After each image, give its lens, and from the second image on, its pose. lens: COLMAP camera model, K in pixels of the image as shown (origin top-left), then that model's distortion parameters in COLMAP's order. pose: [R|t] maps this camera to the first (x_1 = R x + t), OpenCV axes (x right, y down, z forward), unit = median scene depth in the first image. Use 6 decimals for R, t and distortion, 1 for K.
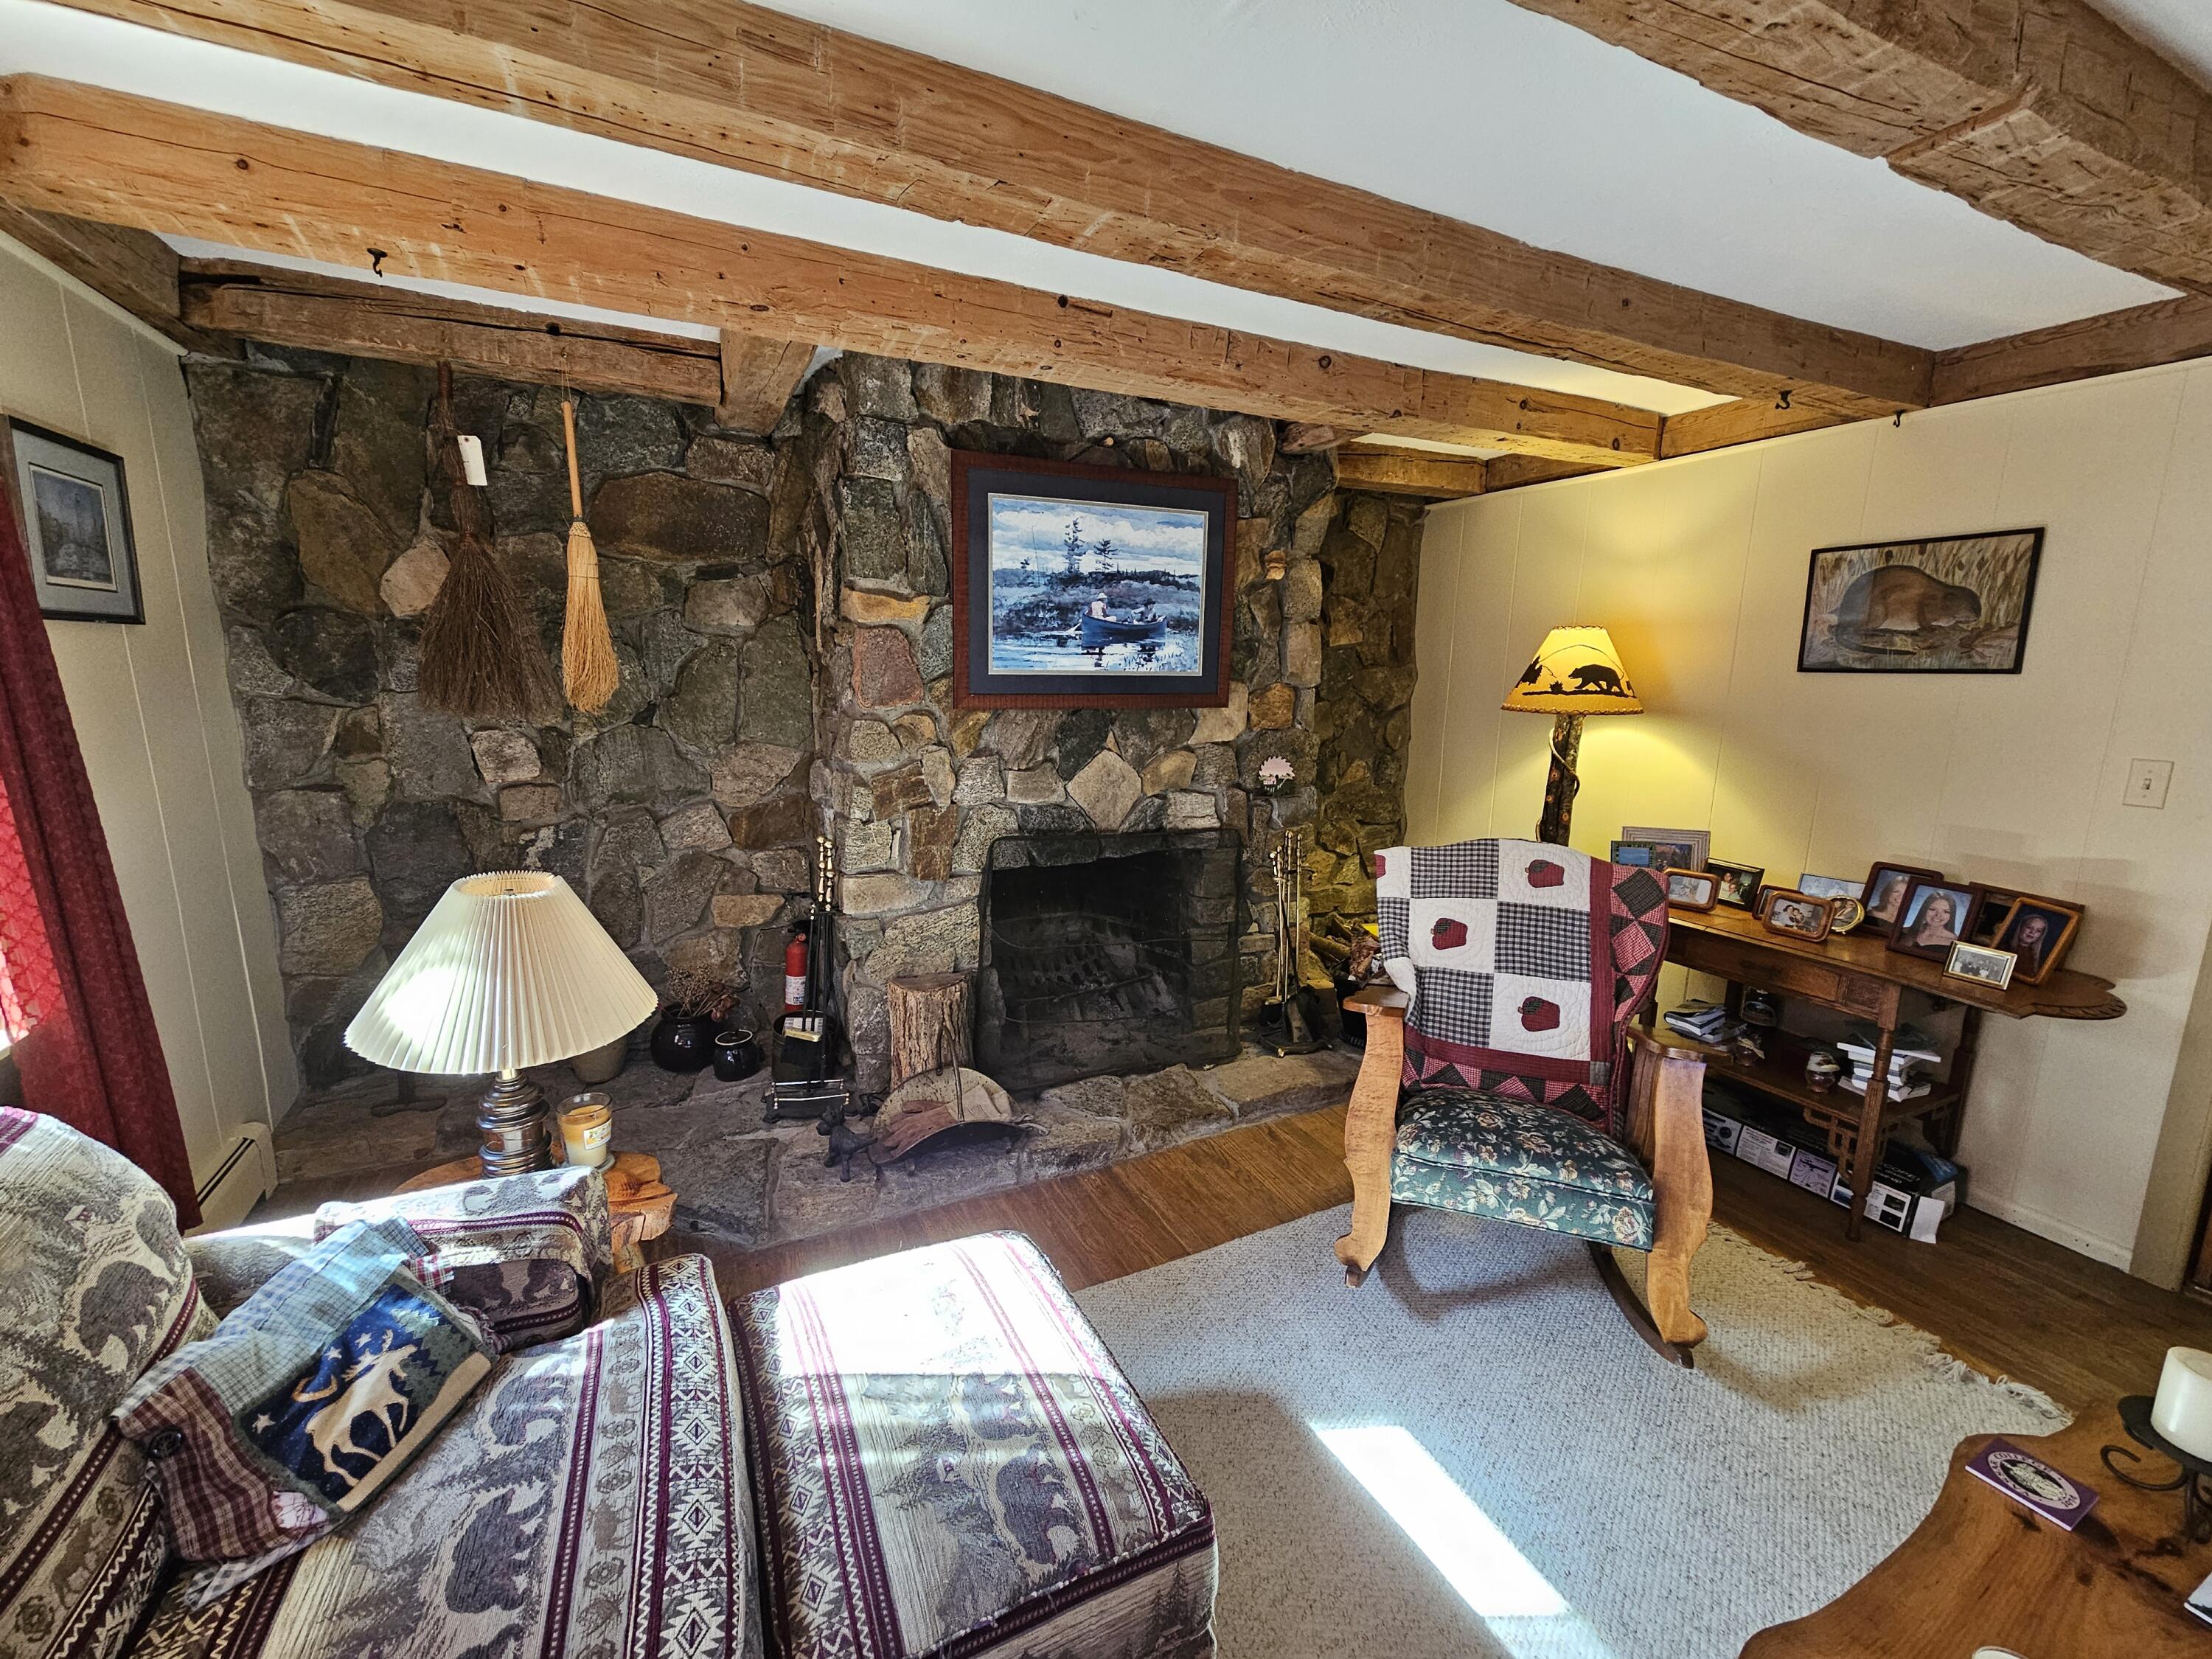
lens RADIAL K [[898.5, 0, 1106.0], [0, 898.5, 826.4], [0, 0, 1]] dist [0.002538, 0.000298]
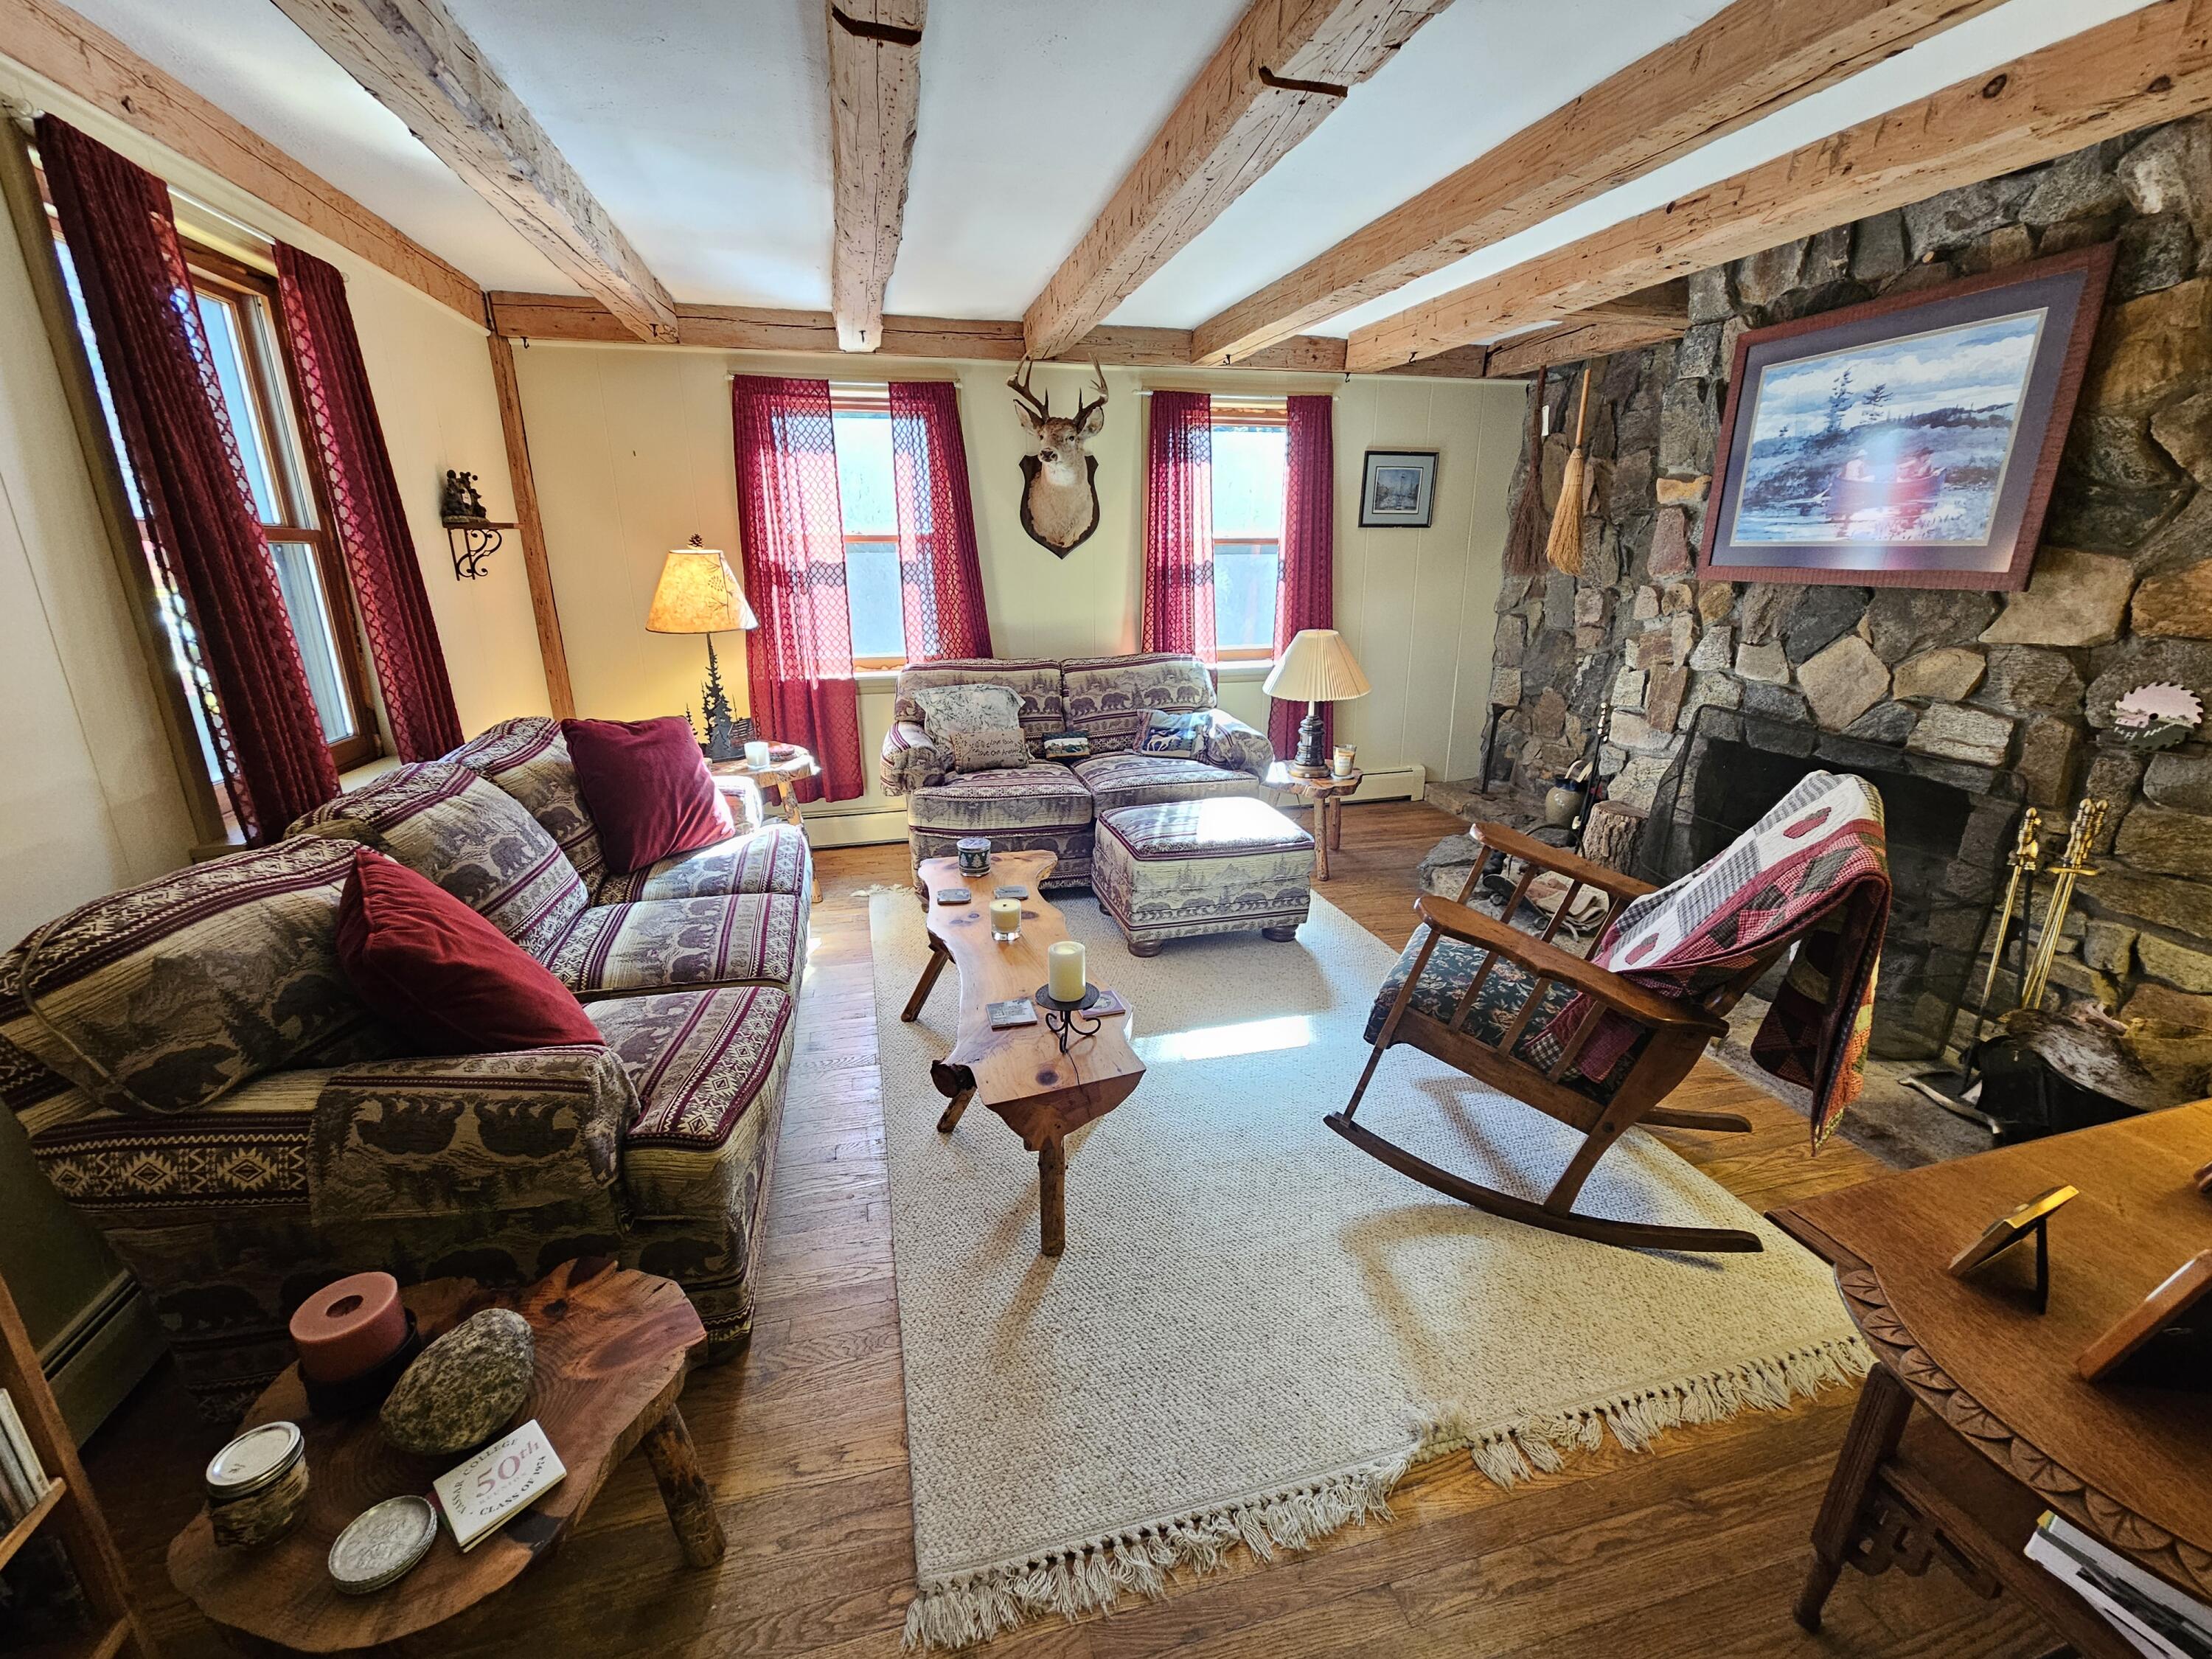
lens RADIAL K [[898.5, 0, 1104.5], [0, 898.5, 823.5], [0, 0, 1]] dist [0.002538, 0.000298]
pose [[-0.180108, 0.277562, -0.943674, 1.071240], [-0.176648, 0.934639, 0.308619, -0.059563], [0.967655, 0.222282, -0.119305, 0.474042]]
